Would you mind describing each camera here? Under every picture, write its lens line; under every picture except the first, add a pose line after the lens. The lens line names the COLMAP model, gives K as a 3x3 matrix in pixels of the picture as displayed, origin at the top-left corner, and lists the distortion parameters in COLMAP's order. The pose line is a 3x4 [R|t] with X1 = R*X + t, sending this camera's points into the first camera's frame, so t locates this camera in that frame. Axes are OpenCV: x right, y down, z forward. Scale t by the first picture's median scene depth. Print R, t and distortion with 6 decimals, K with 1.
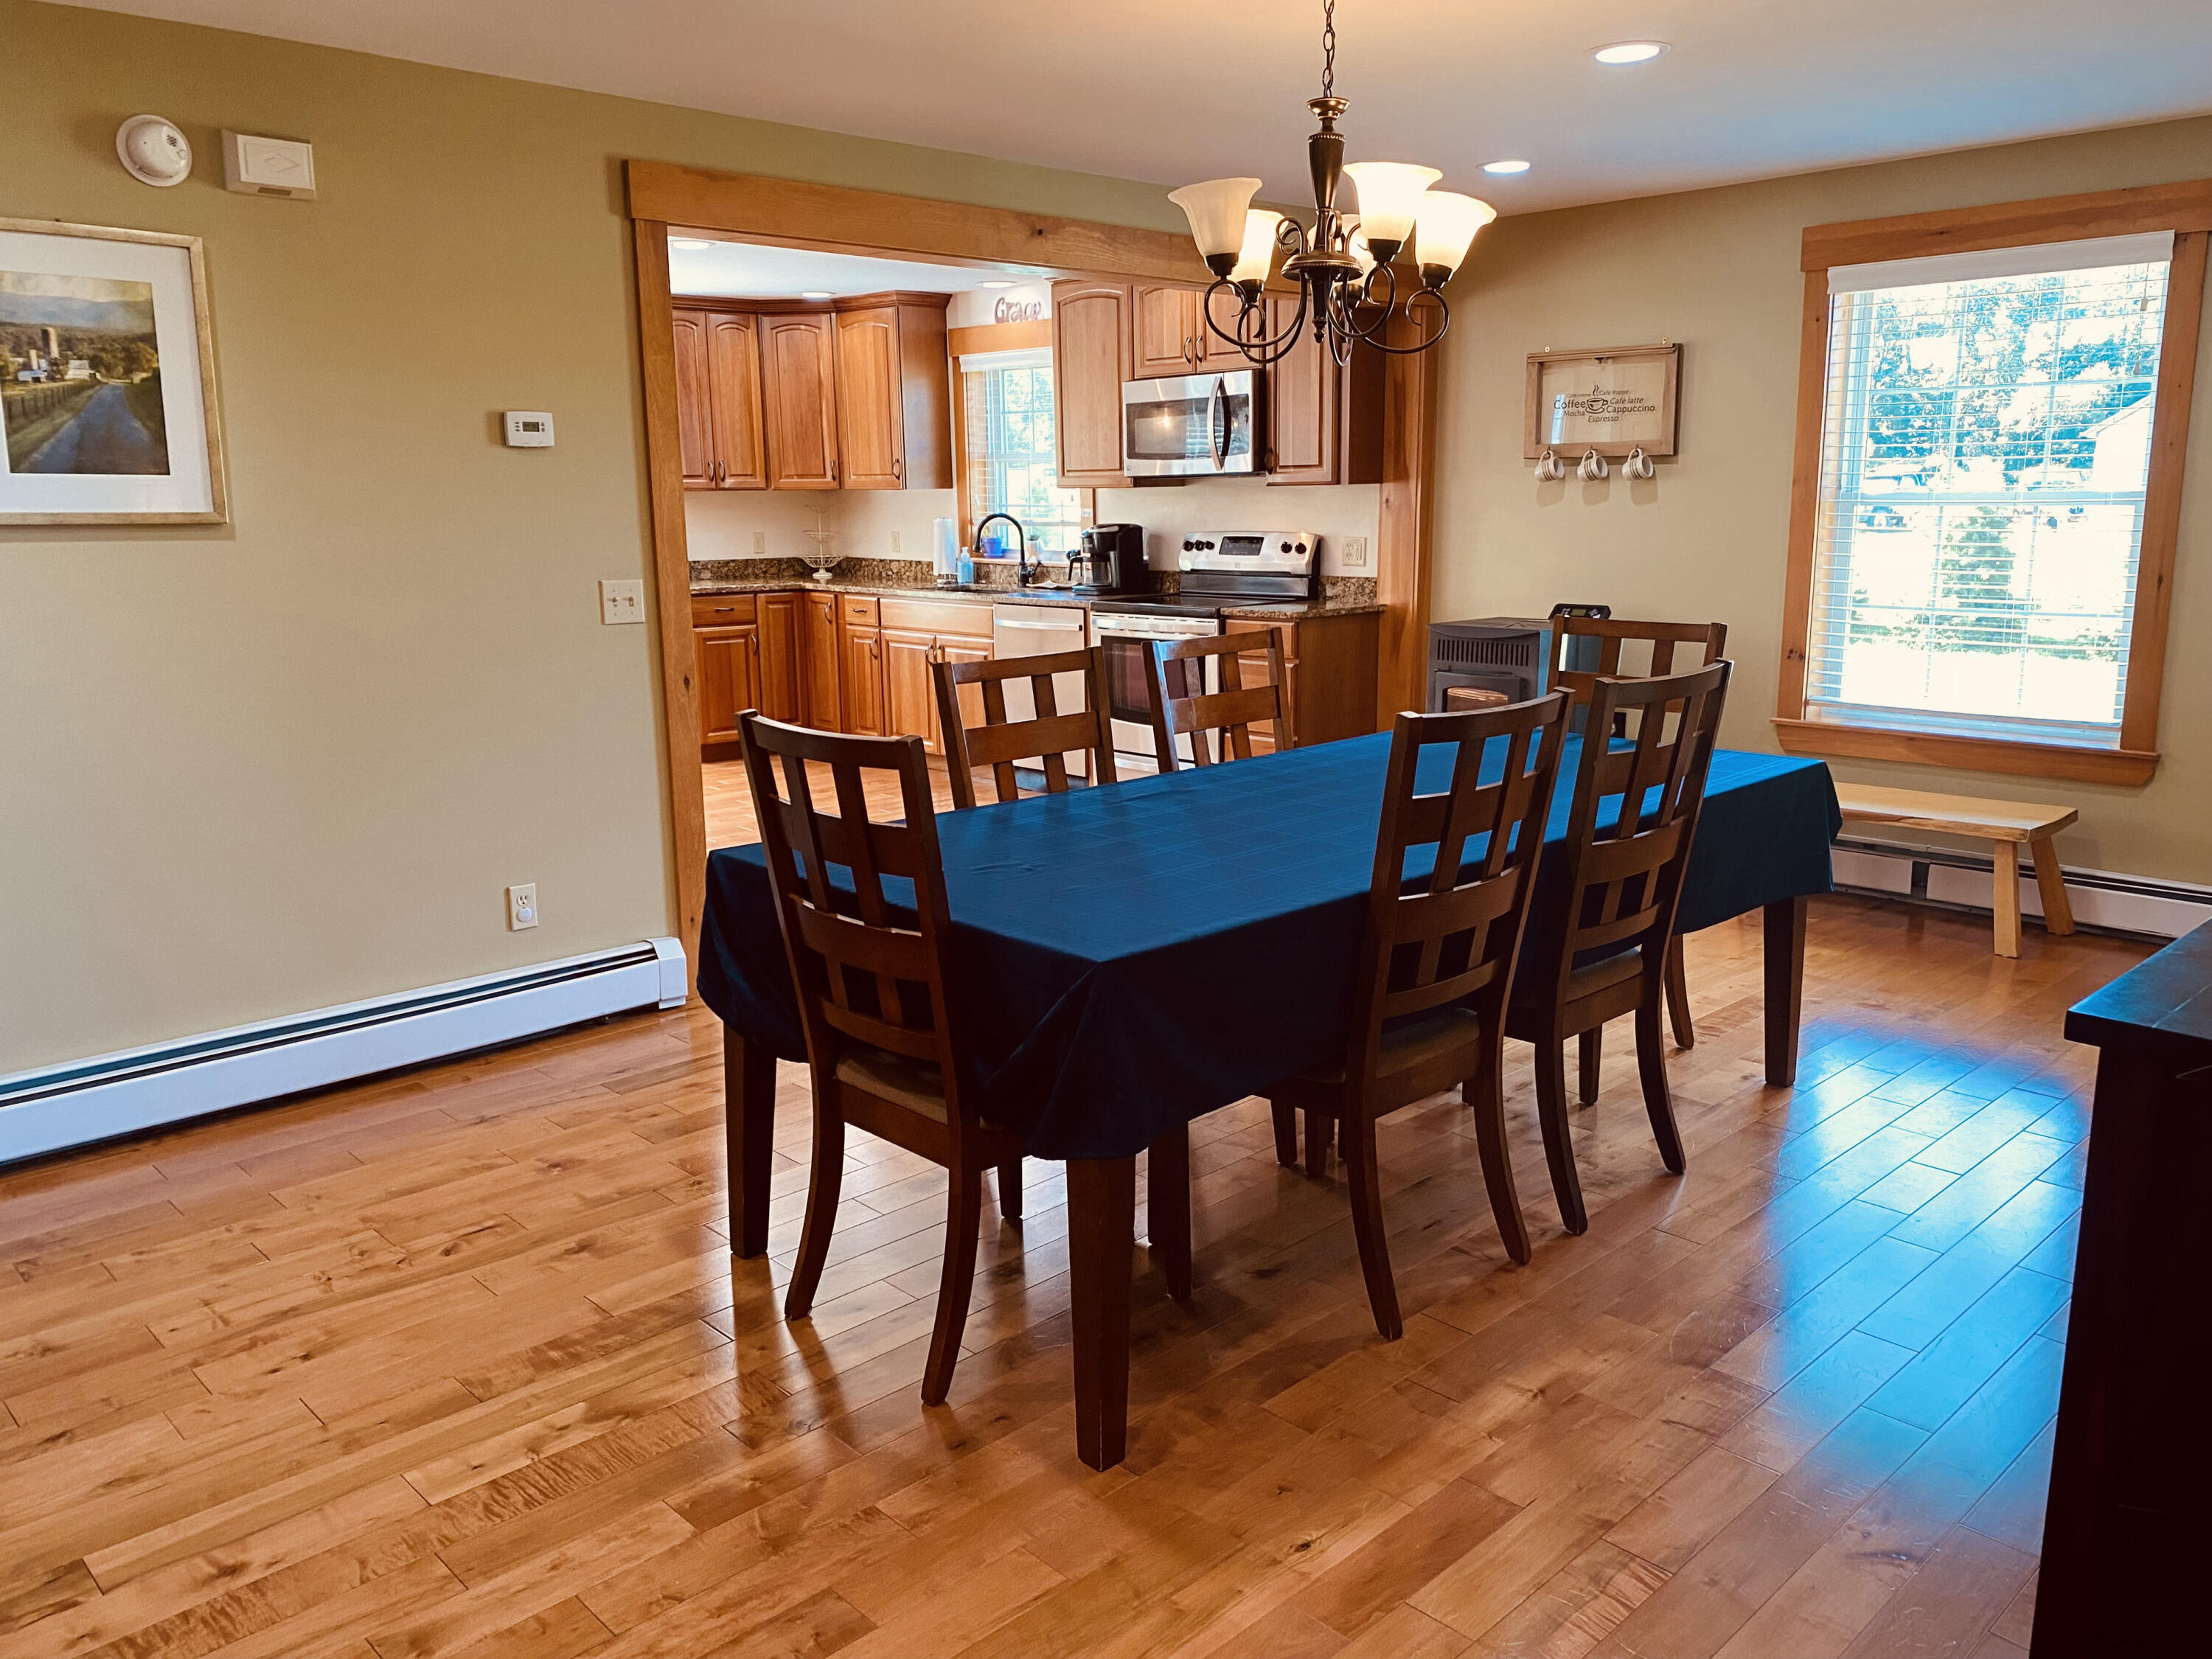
lens RADIAL K [[1682.9, 0, 1117.5], [0, 1682.9, 840.6], [0, 0, 1]] dist [0.054677, -0.067136]
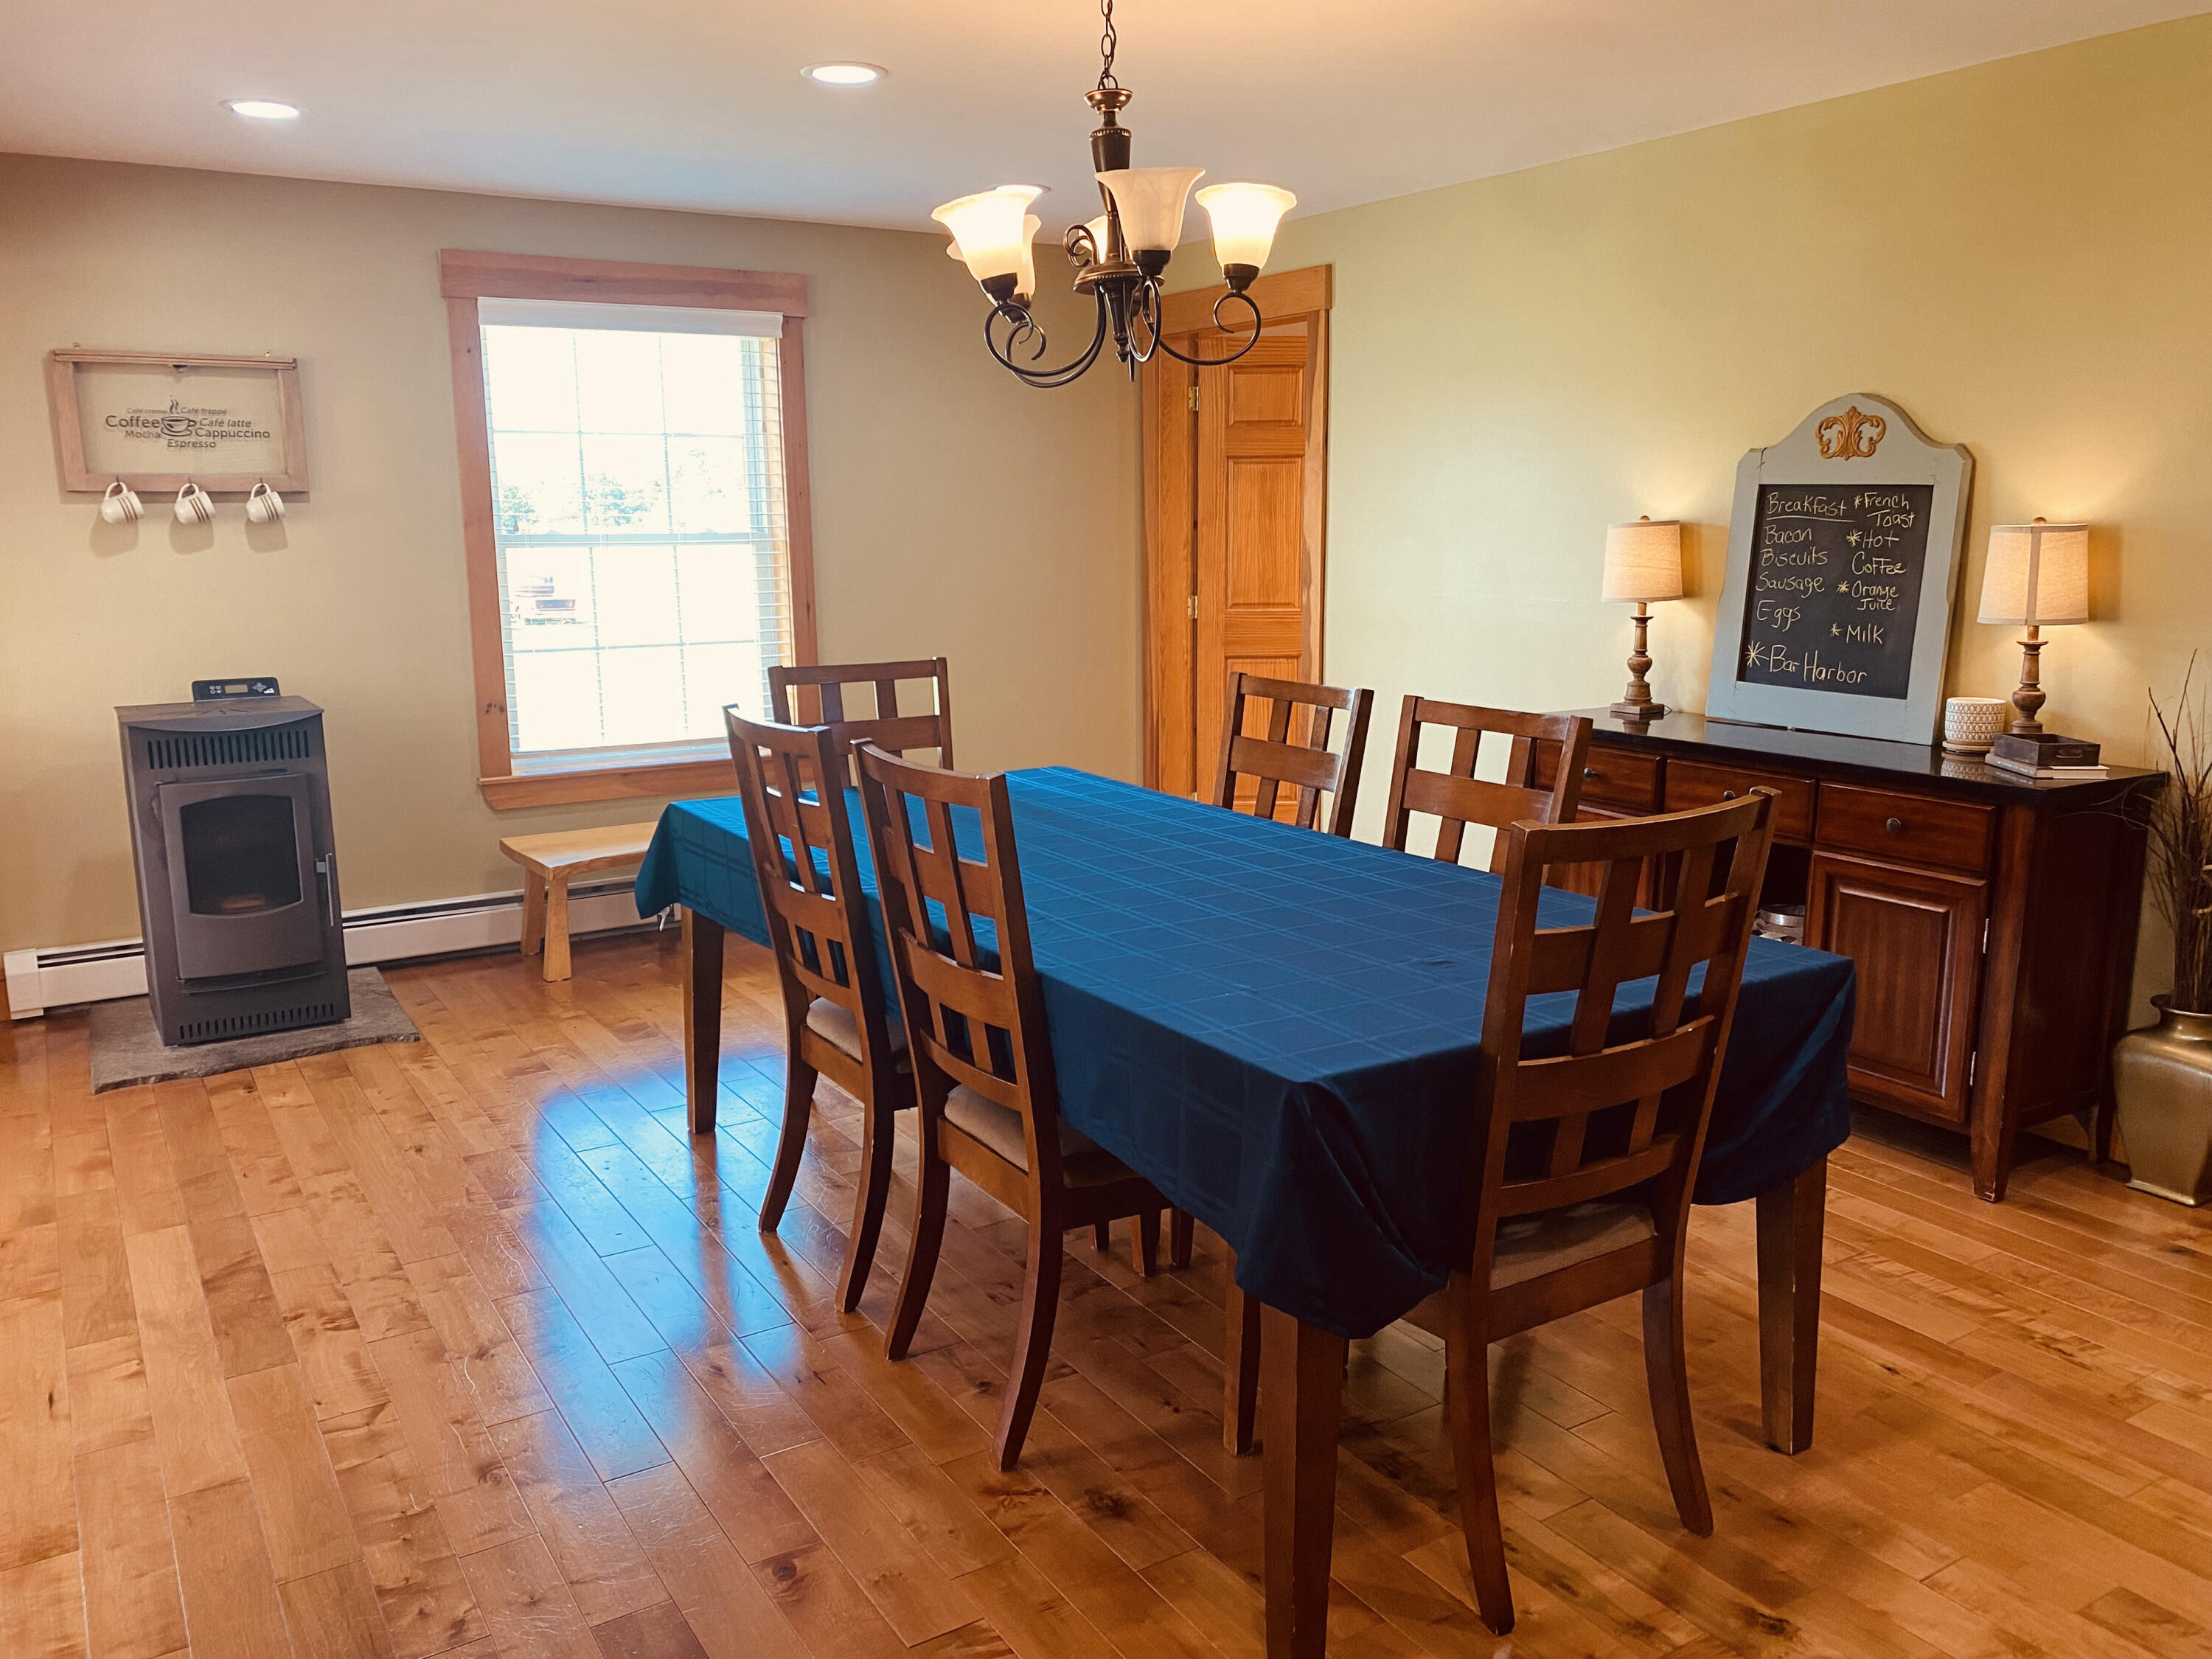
lens RADIAL K [[1682.9, 0, 1120.9], [0, 1682.9, 817.7], [0, 0, 1]] dist [0.054677, -0.067136]
pose [[0.185312, -0.170001, 0.967863, -0.445647], [0.209694, 0.969078, 0.130065, -0.099507], [-0.960046, 0.178852, 0.215230, 0.476309]]
